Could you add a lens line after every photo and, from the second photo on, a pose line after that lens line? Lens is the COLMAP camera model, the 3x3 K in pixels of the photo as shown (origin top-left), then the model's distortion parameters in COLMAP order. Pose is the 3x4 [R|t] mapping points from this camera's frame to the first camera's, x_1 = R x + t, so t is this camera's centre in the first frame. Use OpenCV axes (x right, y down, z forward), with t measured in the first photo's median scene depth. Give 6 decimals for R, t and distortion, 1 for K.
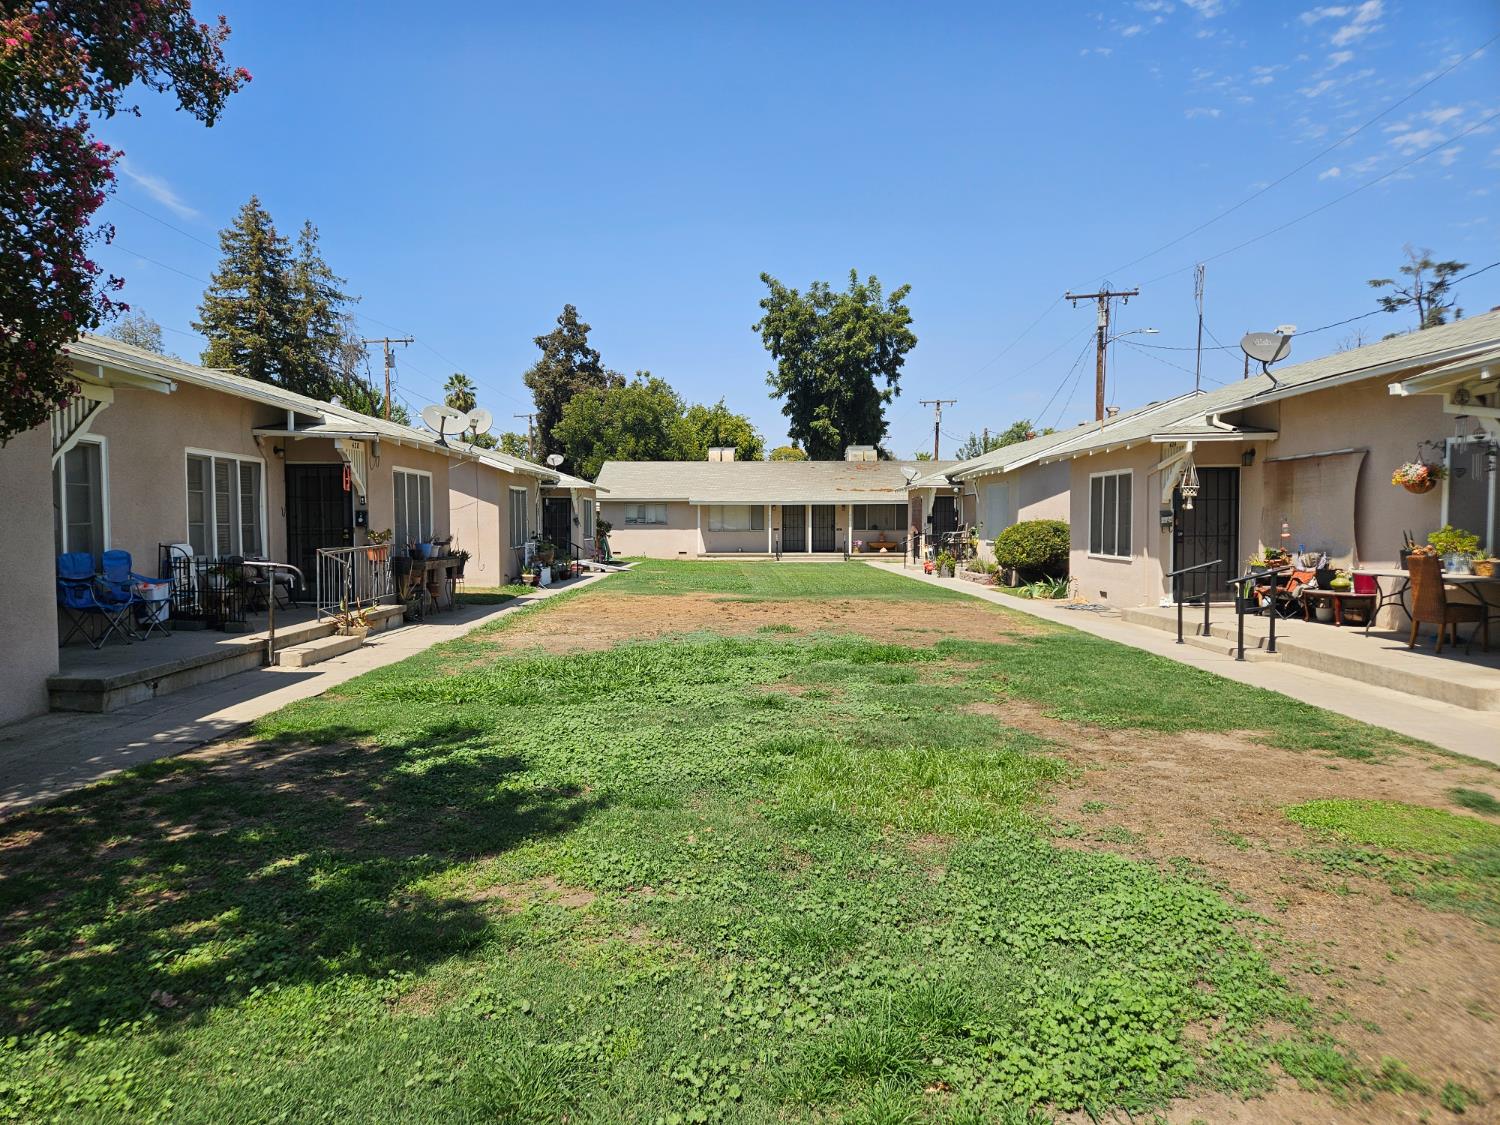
lens RADIAL K [[1013.5, 0, 745.7], [0, 1013.5, 555.6], [0, 0, 1]] dist [0.081621, -0.070913]
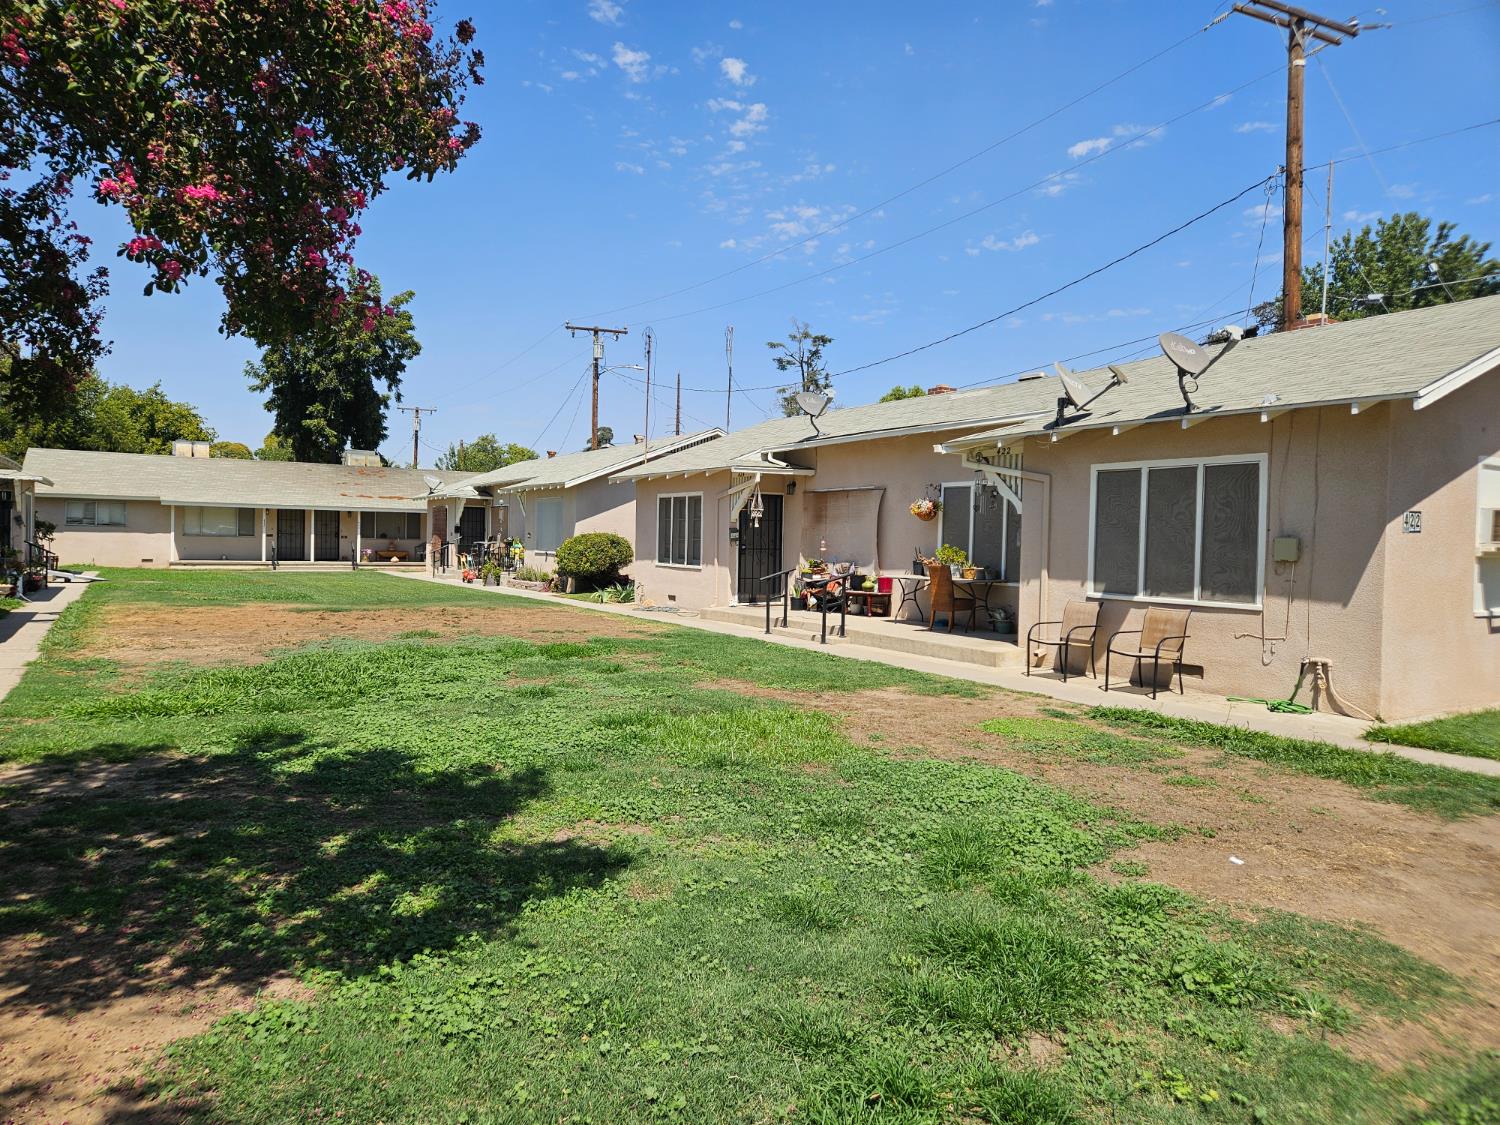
lens RADIAL K [[999.5, 0, 760.8], [0, 999.5, 568.1], [0, 0, 1]] dist [0.077328, -0.066373]
pose [[0.854087, 0.003849, 0.520116, -0.119133], [-0.004734, 0.999989, 0.000374, 0.002215], [-0.520109, -0.002782, 0.854095, -0.023966]]
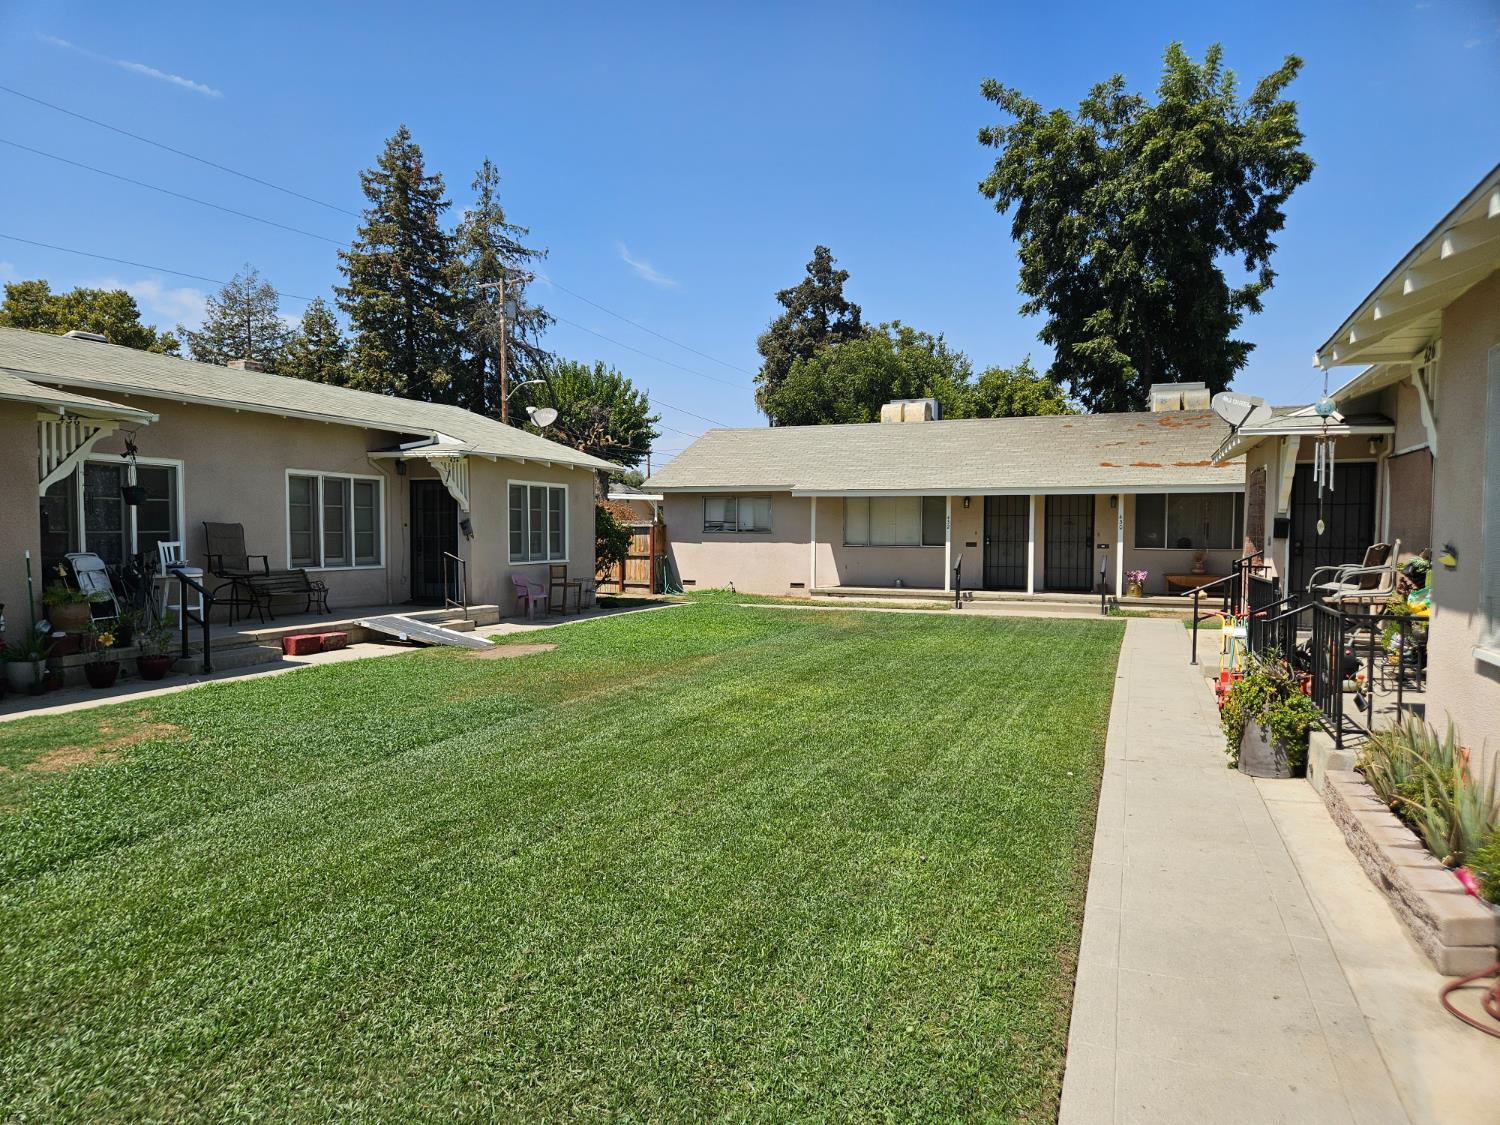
lens RADIAL K [[1013.5, 0, 739.8], [0, 1013.5, 565.0], [0, 0, 1]] dist [0.068993, -0.048694]
pose [[0.929059, 0.019360, -0.369424, 0.197125], [-0.017618, 0.999812, 0.008088, -0.031038], [0.369511, -0.001005, 0.929226, 0.847119]]
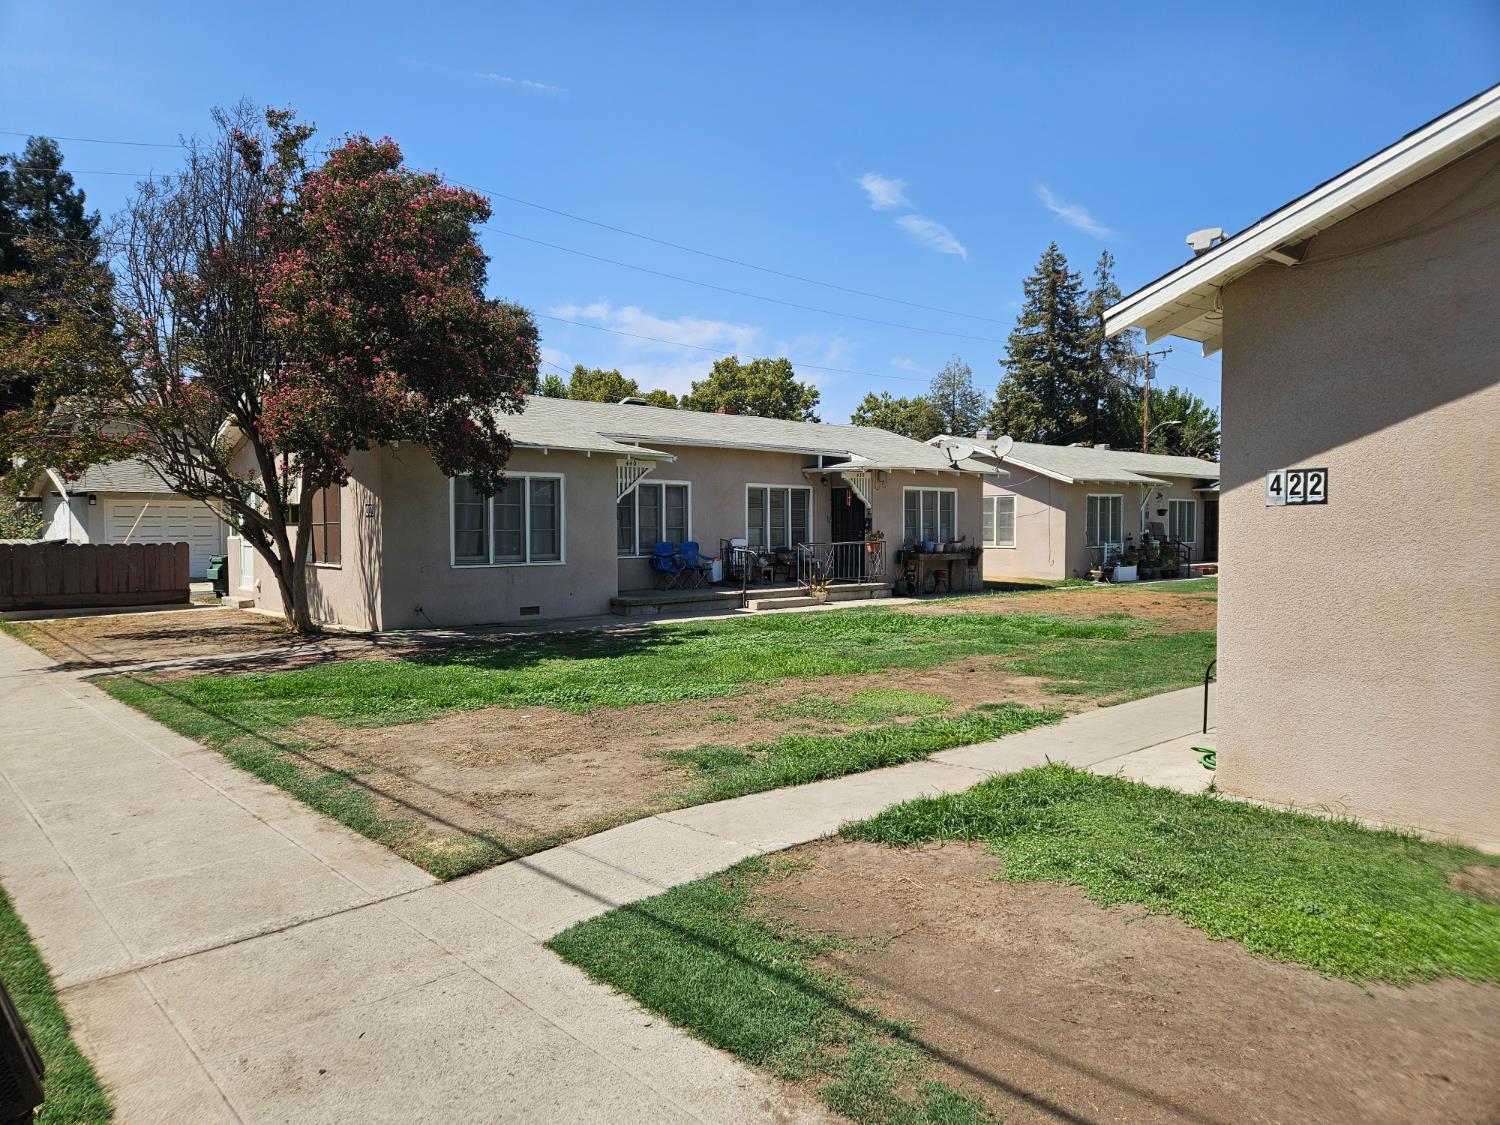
lens RADIAL K [[1004.3, 0, 714.8], [0, 1004.3, 566.2], [0, 0, 1]] dist [0.075716, -0.062296]
pose [[0.654767, 0.033075, -0.755107, 0.369234], [-0.025883, 0.999437, 0.021334, -0.000301], [0.755388, 0.005576, 0.655254, -0.076732]]
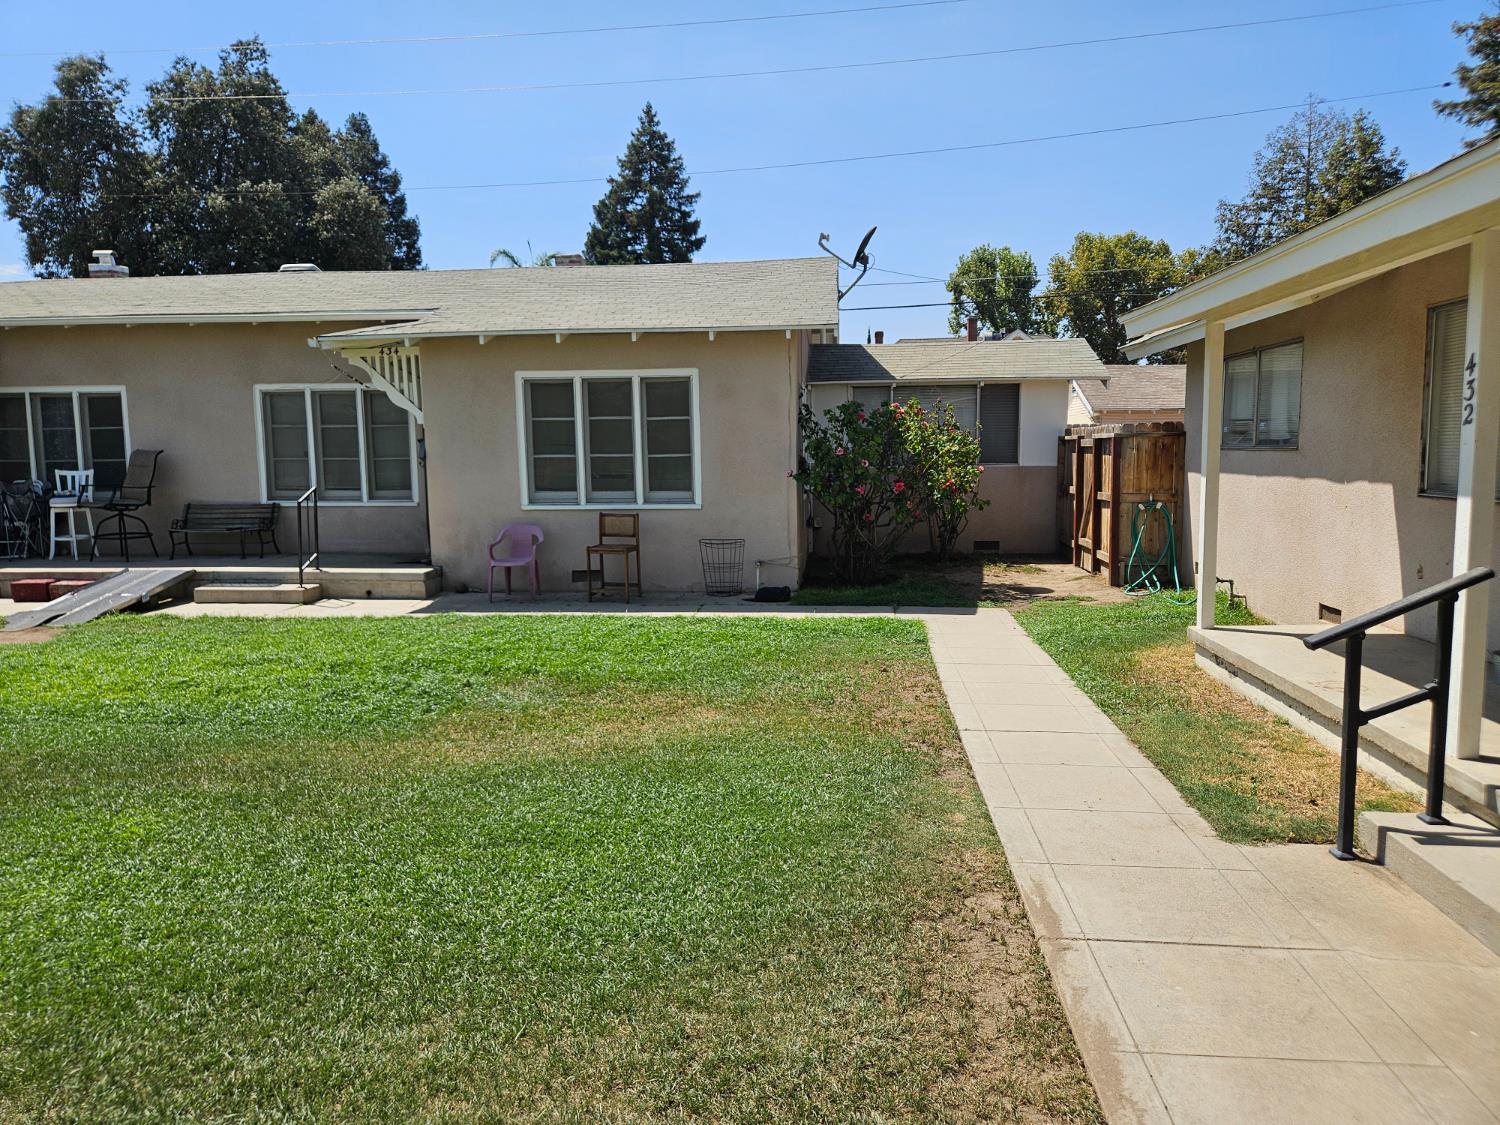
lens RADIAL K [[1013.5, 0, 745.7], [0, 1013.5, 555.6], [0, 0, 1]] dist [0.081621, -0.070913]
pose [[-0.114139, 0.102497, -0.988163, 0.219002], [-0.018415, 0.994274, 0.105258, -0.051920], [0.993294, 0.030211, -0.111598, 1.630738]]
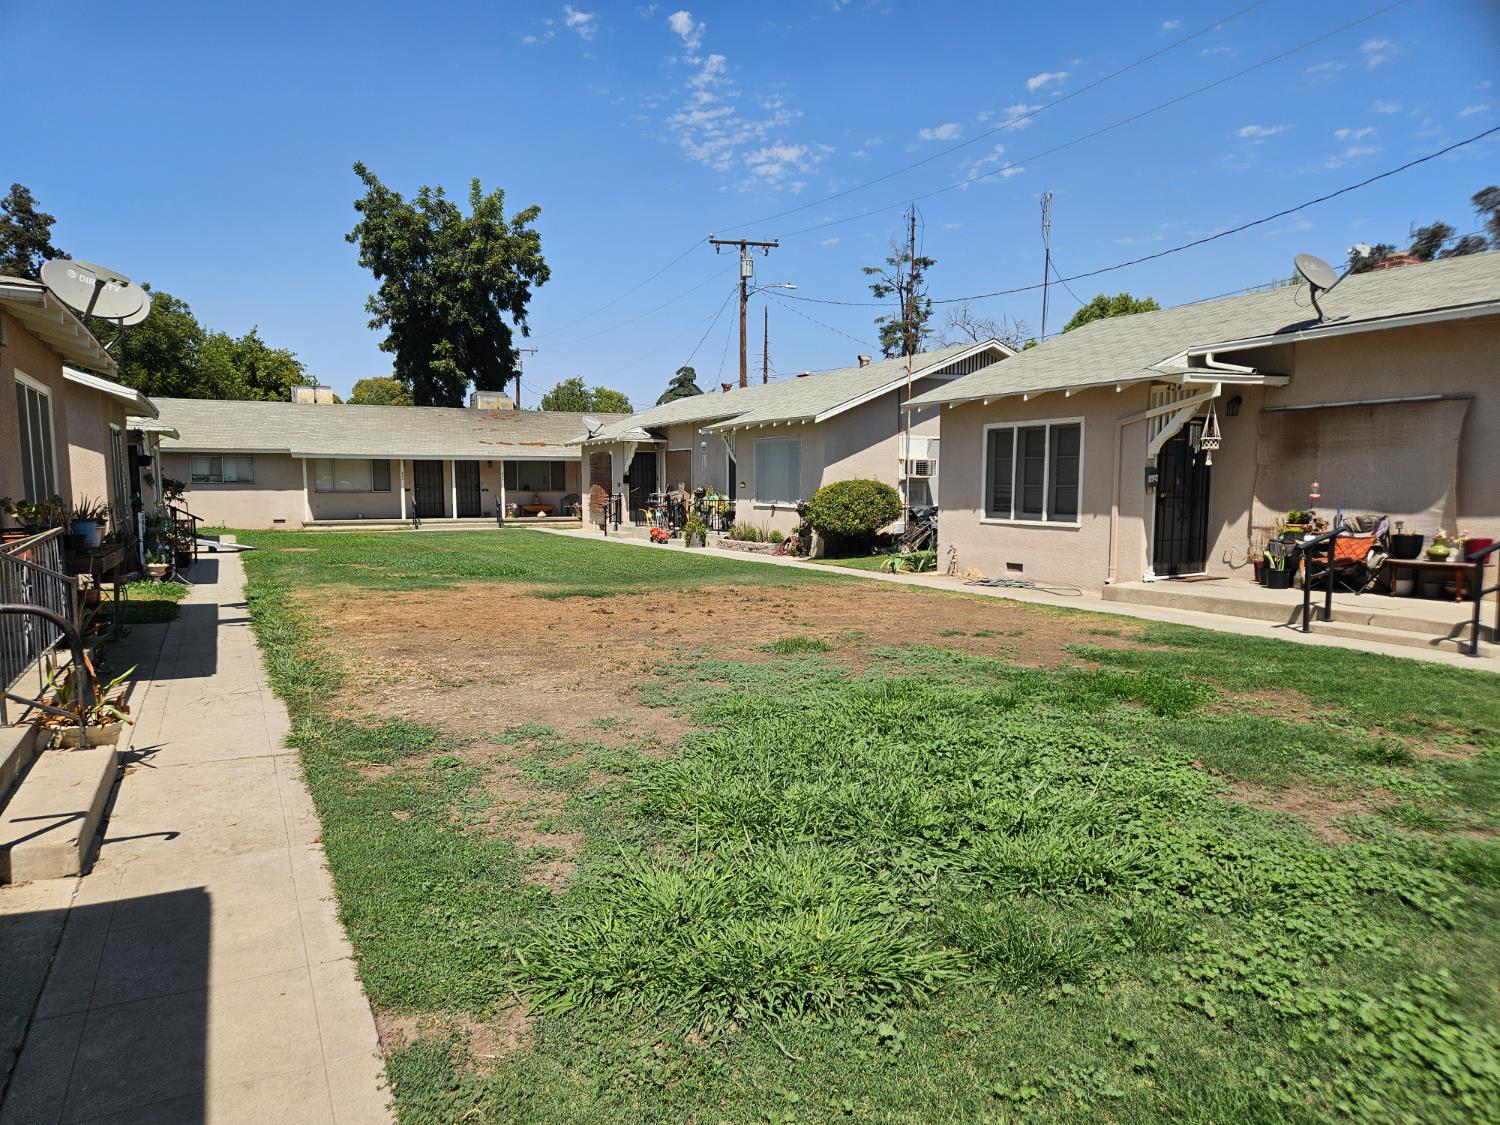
lens RADIAL K [[1005.3, 0, 744.8], [0, 1005.3, 587.4], [0, 0, 1]] dist [0.071628, -0.056982]
pose [[0.891580, -0.047580, 0.450357, -0.174109], [0.015141, 0.997041, 0.075361, -0.008937], [-0.452610, -0.060372, 0.889663, 0.261946]]
